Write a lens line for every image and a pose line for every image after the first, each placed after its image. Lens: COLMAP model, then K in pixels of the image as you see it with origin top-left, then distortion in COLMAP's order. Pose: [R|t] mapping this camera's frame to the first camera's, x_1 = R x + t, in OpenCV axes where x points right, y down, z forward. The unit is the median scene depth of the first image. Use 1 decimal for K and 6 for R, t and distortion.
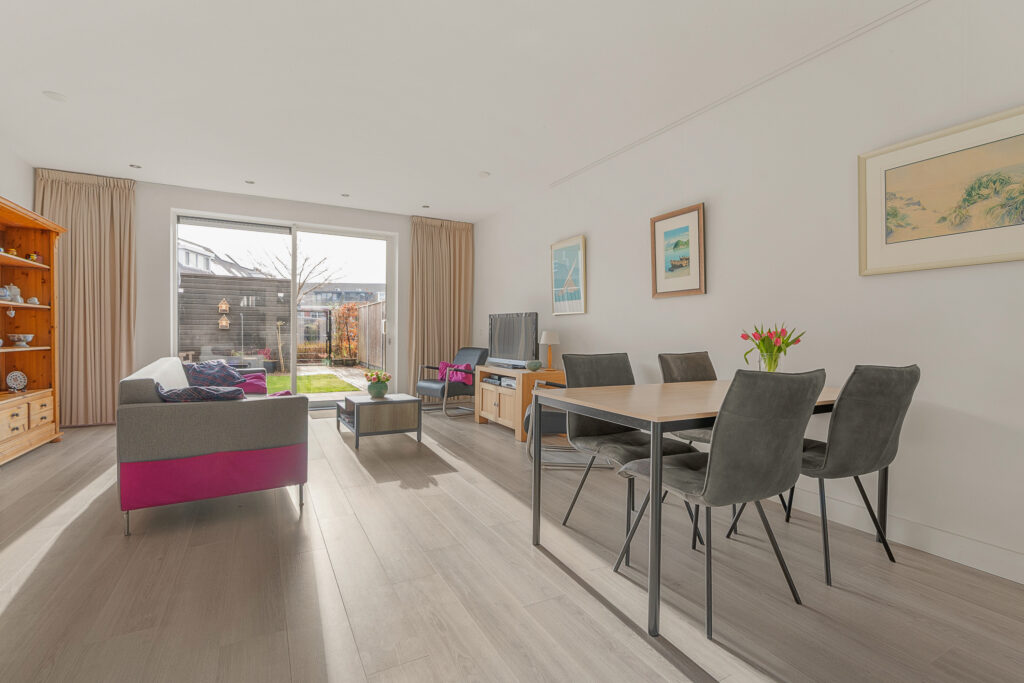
lens RADIAL K [[462.8, 0, 502.2], [0, 462.8, 346.0], [0, 0, 1]] dist [-0.000871, 0.000247]
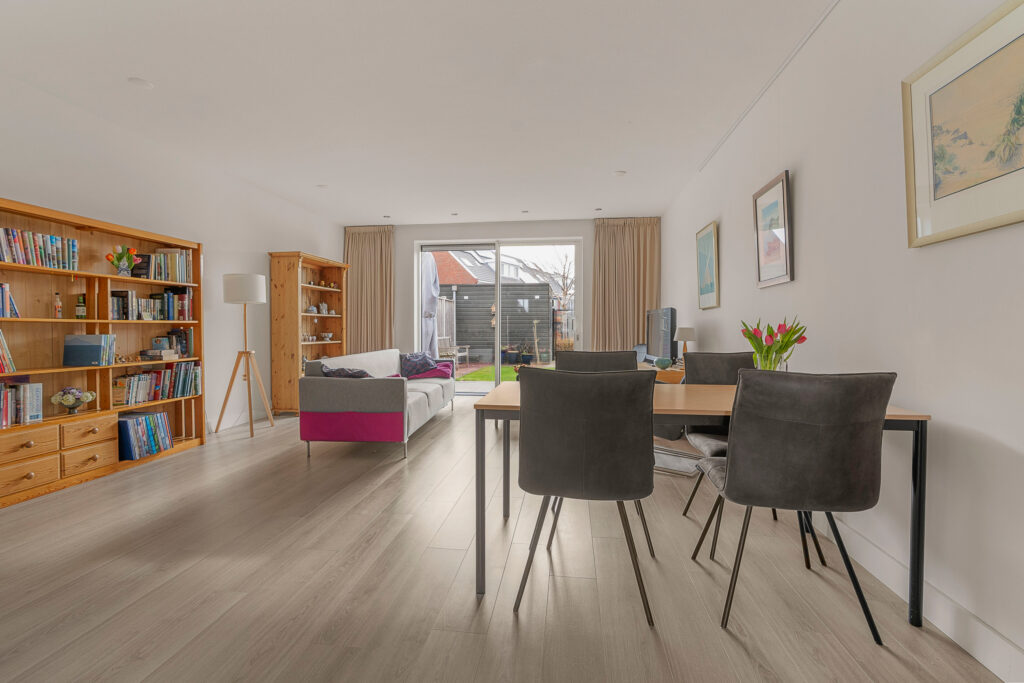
lens RADIAL K [[468.2, 0, 512.0], [0, 468.2, 341.5], [0, 0, 1]] dist [-0.000286, 0.000190]
pose [[0.817046, 0.005955, -0.576542, 0.354816], [-0.006624, 0.999978, 0.000941, -0.002067], [0.576534, 0.003051, 0.817067, 0.028913]]
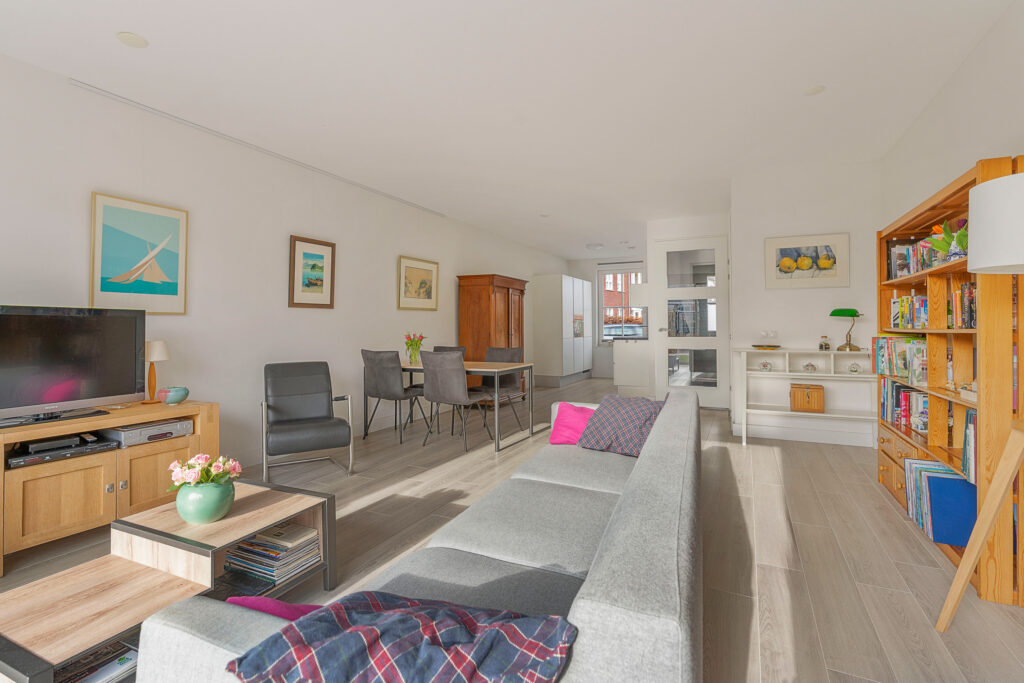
lens RADIAL K [[468.2, 0, 512.0], [0, 468.2, 341.5], [0, 0, 1]] dist [-0.000286, 0.000190]
pose [[-0.584041, -0.031712, 0.811104, -0.705554], [0.019075, 0.998424, 0.052771, -0.055126], [-0.811500, 0.046292, -0.582516, 0.966241]]
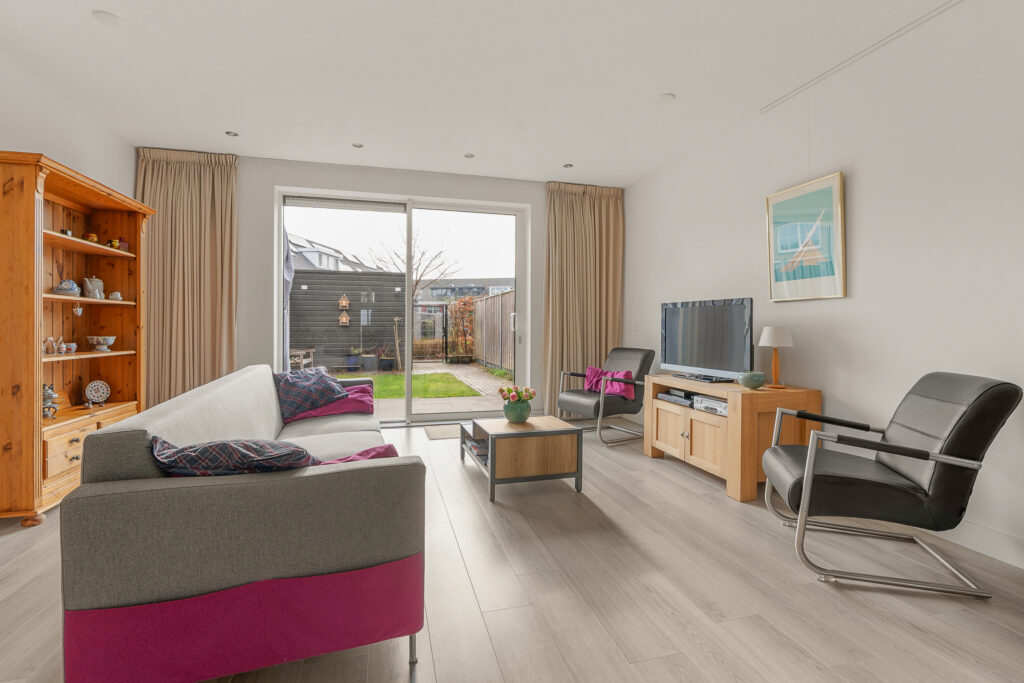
lens RADIAL K [[461.8, 0, 505.1], [0, 461.8, 329.7], [0, 0, 1]] dist [-0.000449, 0.000133]
pose [[0.974960, -0.007162, -0.222264, -0.121796], [0.002428, 0.999764, -0.021567, -0.014570], [0.222366, 0.020487, 0.974748, 0.287881]]
